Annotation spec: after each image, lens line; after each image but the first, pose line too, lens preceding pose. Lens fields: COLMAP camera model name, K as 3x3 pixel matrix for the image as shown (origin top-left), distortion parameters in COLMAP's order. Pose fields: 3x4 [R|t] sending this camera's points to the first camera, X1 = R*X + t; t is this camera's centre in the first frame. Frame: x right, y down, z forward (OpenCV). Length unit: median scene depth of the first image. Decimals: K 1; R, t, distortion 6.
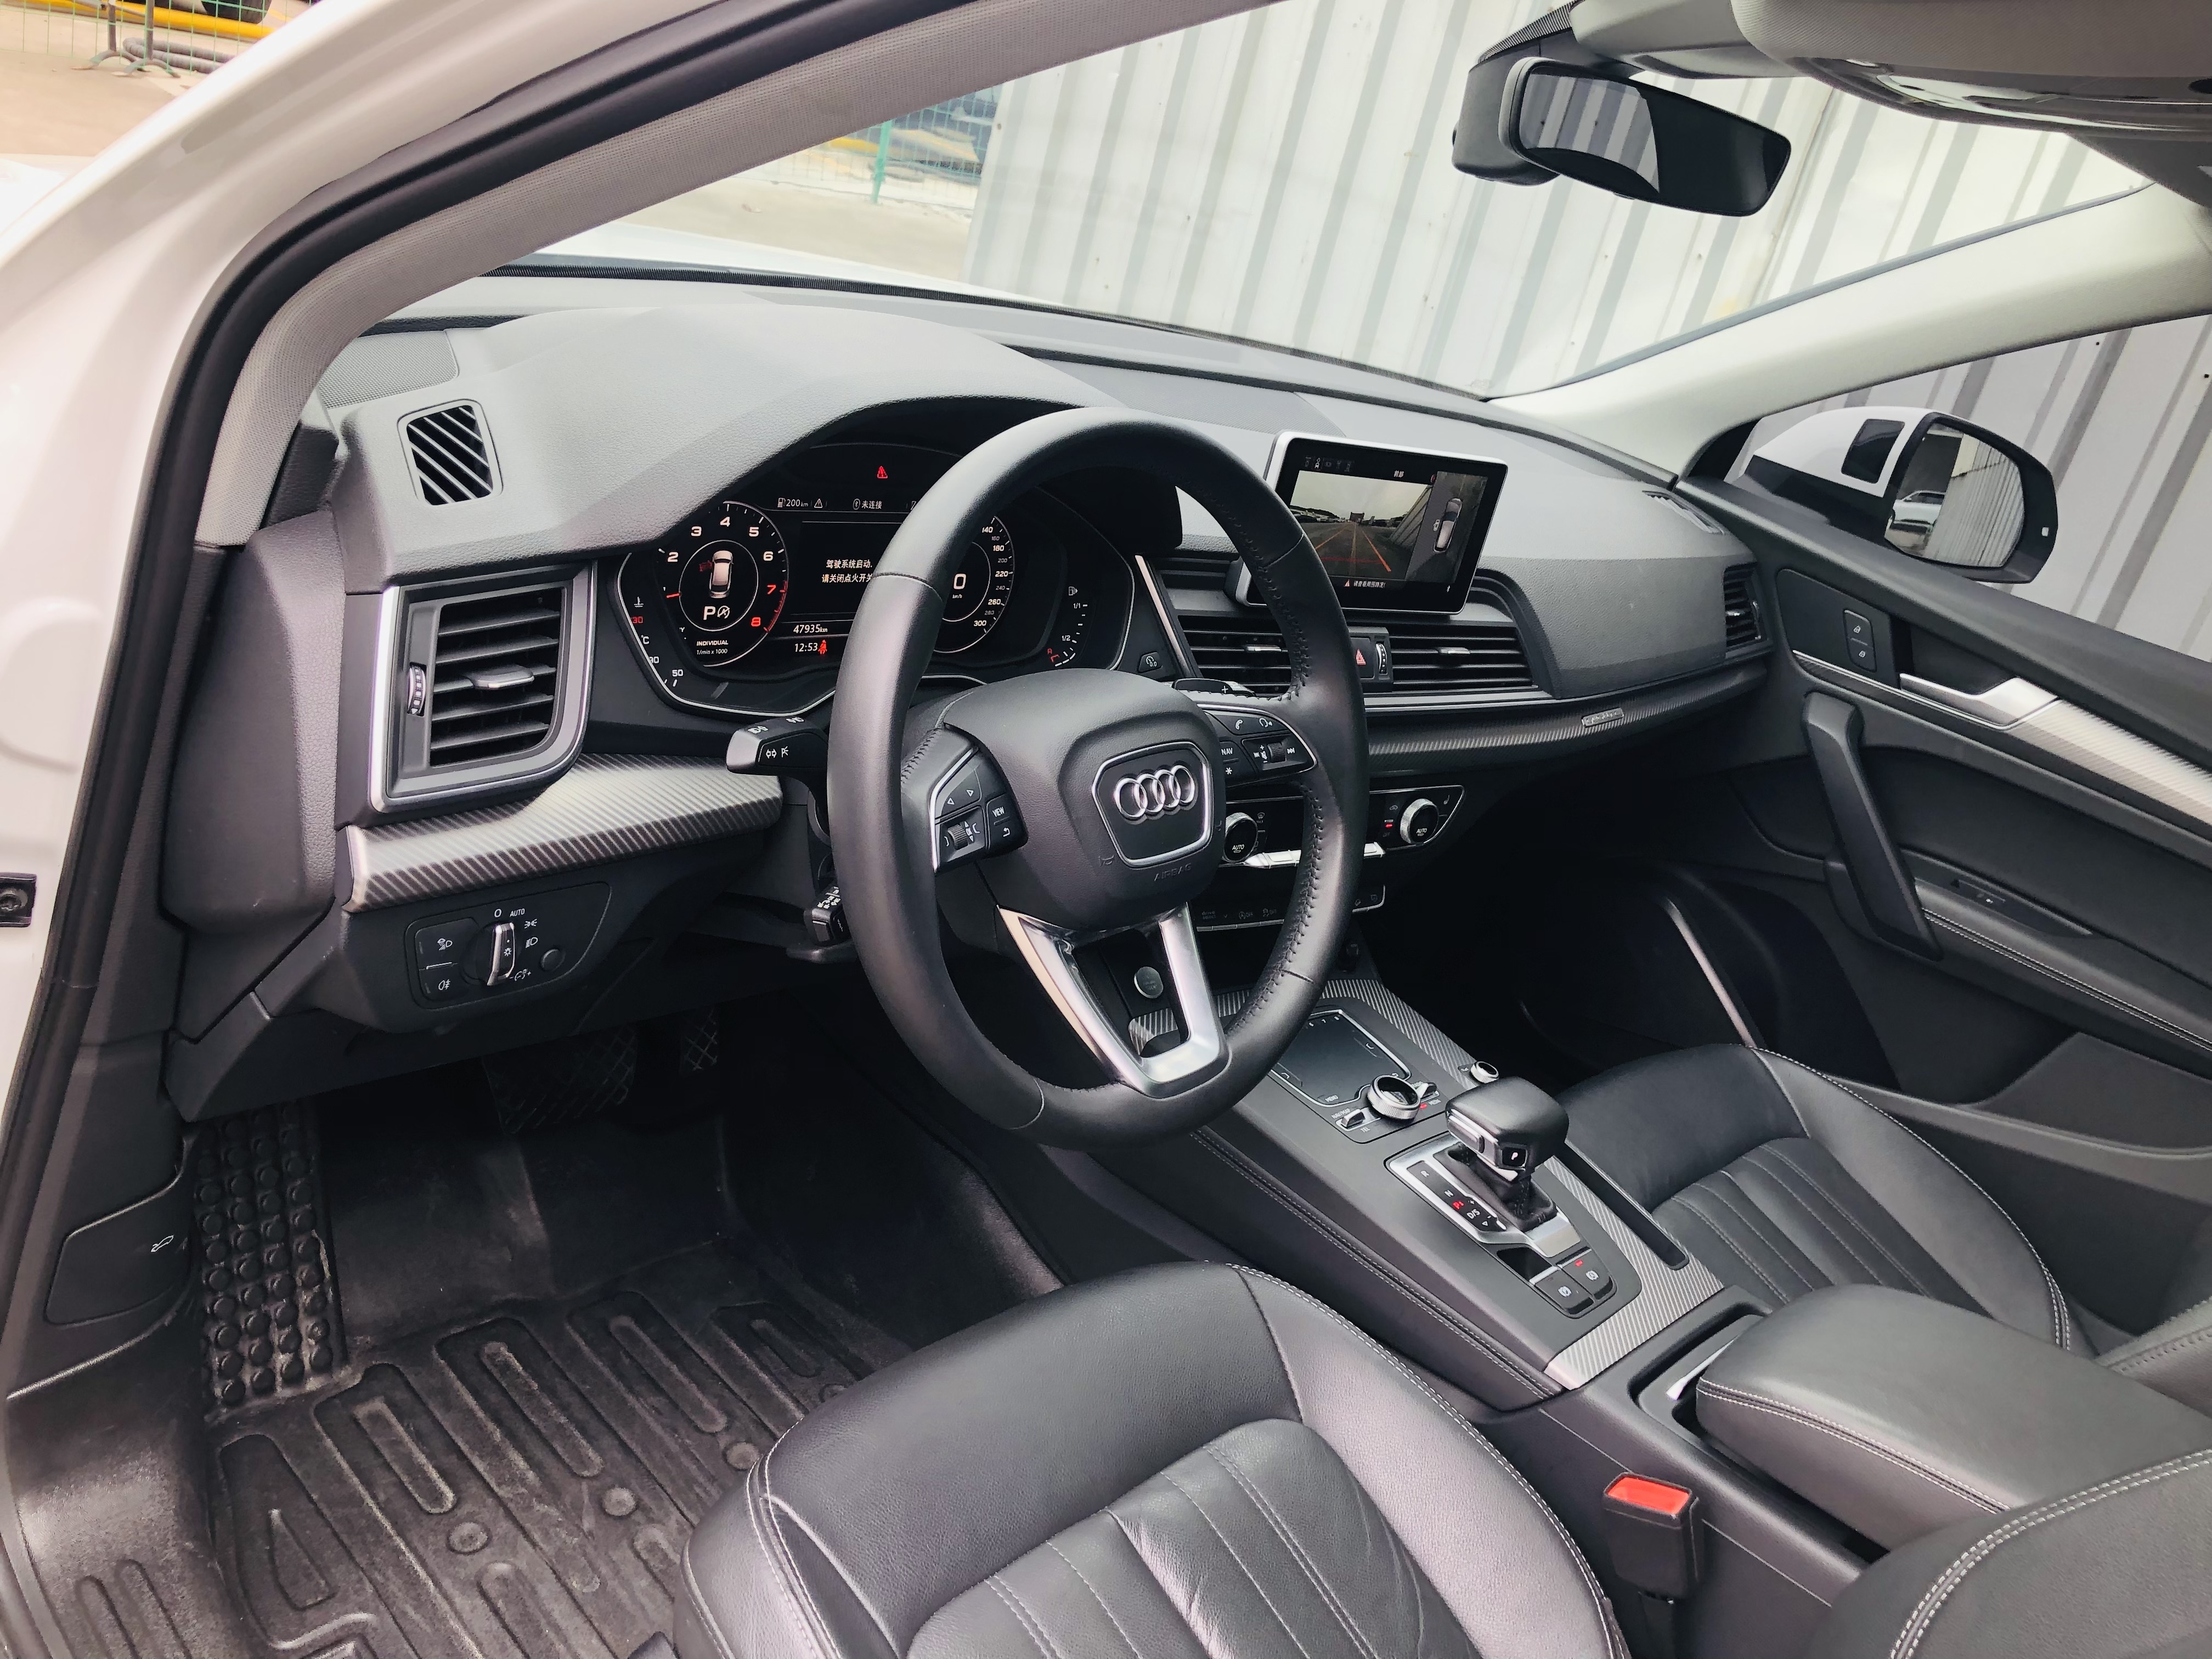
lens RADIAL K [[1809.3, 0, 1117.7], [0, 1809.3, 834.6], [0, 0, 1]] dist [0.030808, 0.006201]
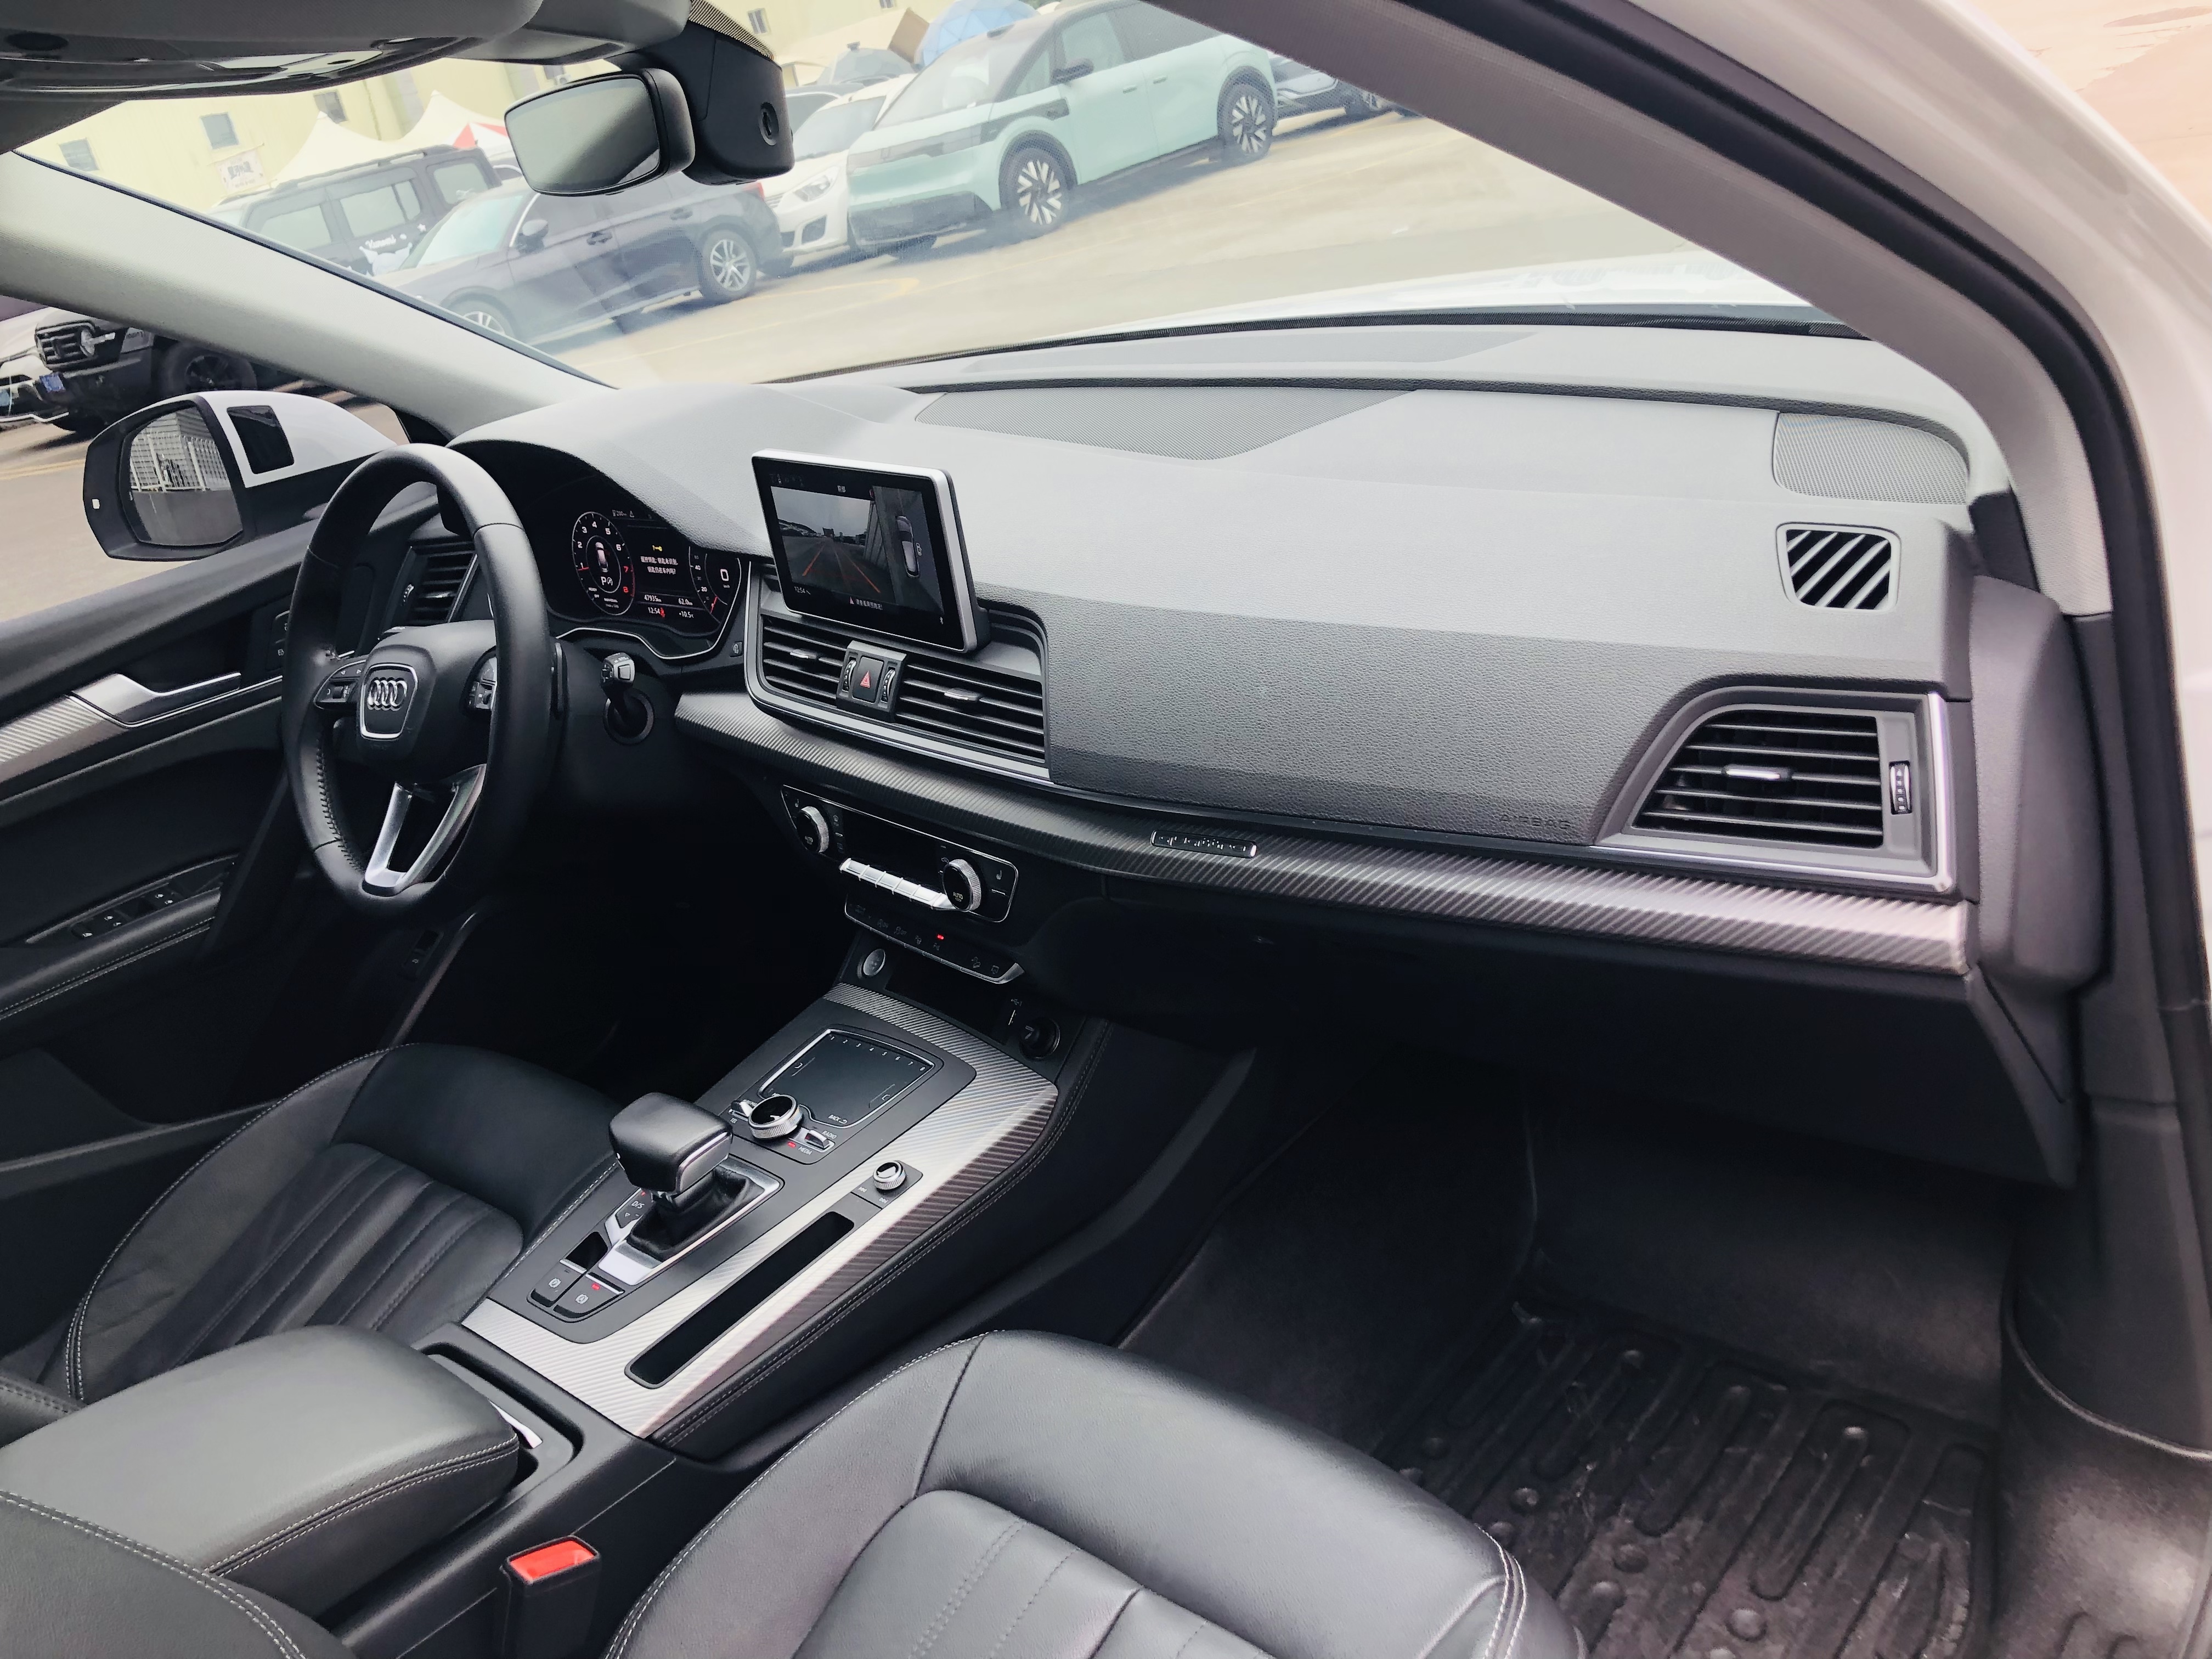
lens RADIAL K [[1809.3, 0, 1101.1], [0, 1809.3, 842.3], [0, 0, 1]] dist [0.030808, 0.006201]
pose [[0.002070, 0.167213, -0.985919, 1.156489], [-0.209103, 0.964198, 0.163090, -0.207207], [0.977891, 0.205821, 0.036961, 1.157808]]
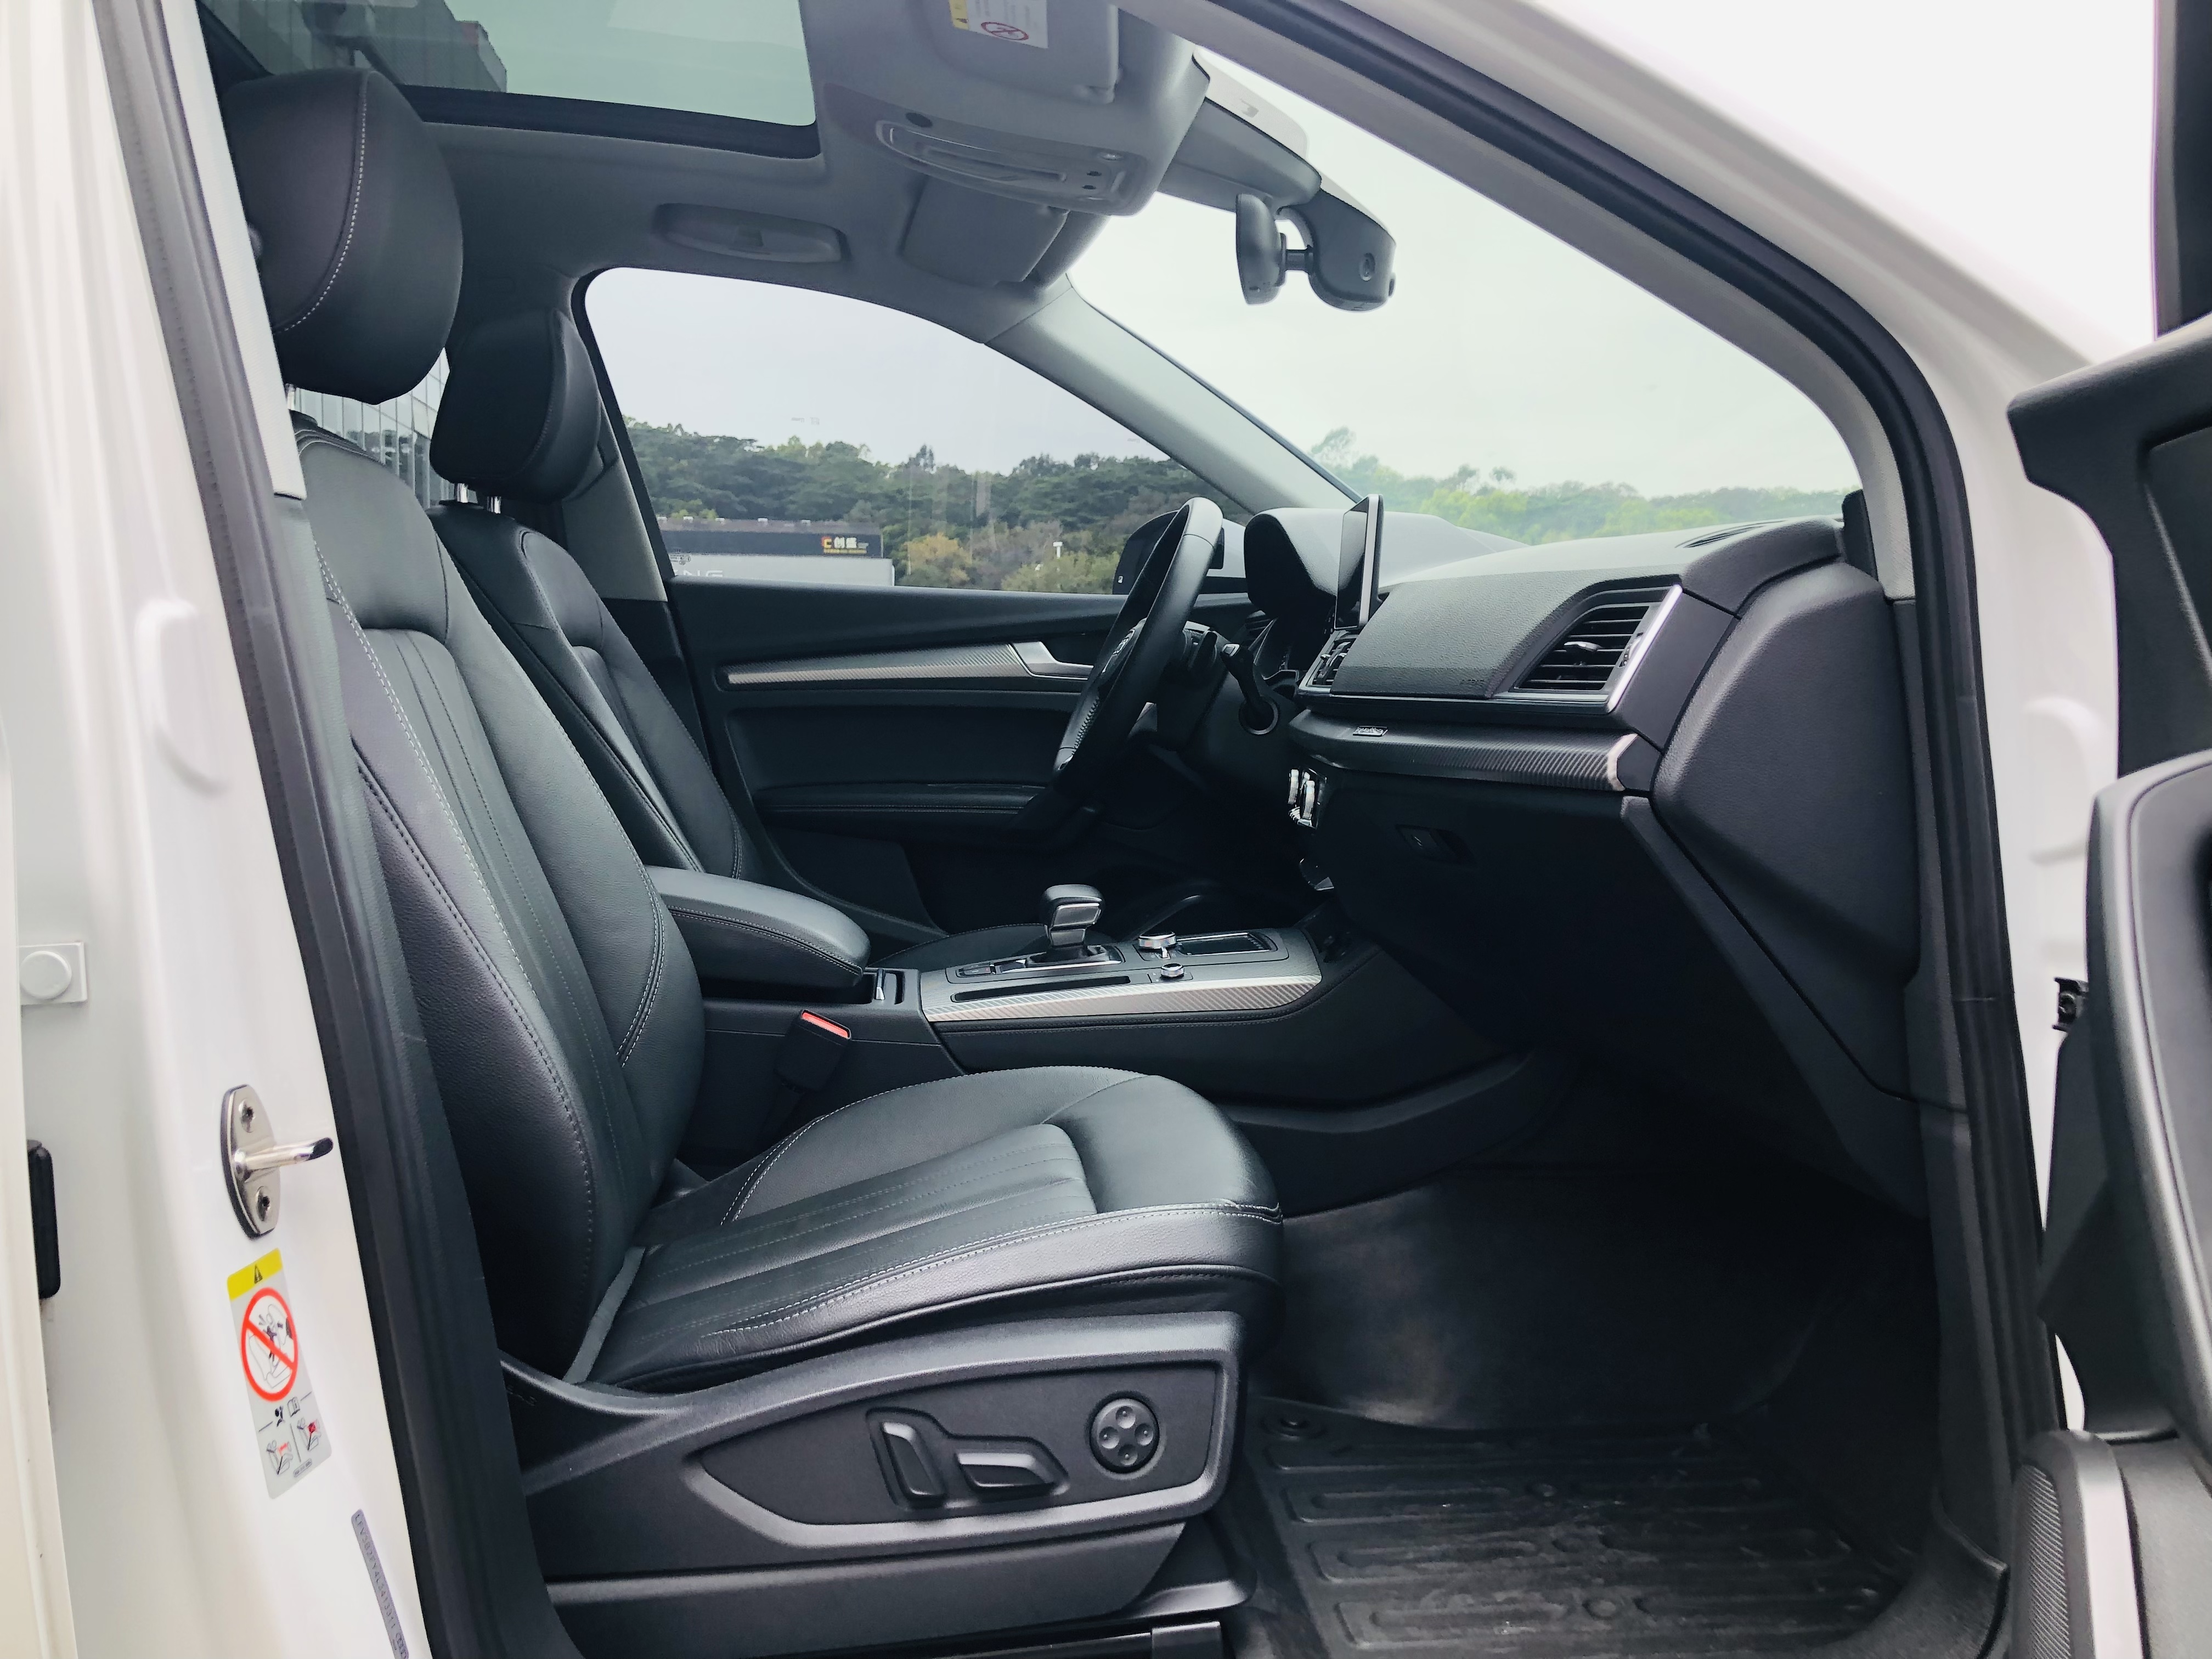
lens RADIAL K [[1809.3, 0, 1124.4], [0, 1809.3, 834.8], [0, 0, 1]] dist [0.030808, 0.006201]
pose [[-0.598105, -0.187477, -0.779180, 1.290240], [-0.469735, 0.869745, 0.151305, -0.124431], [0.649322, 0.456504, -0.608264, 1.835160]]
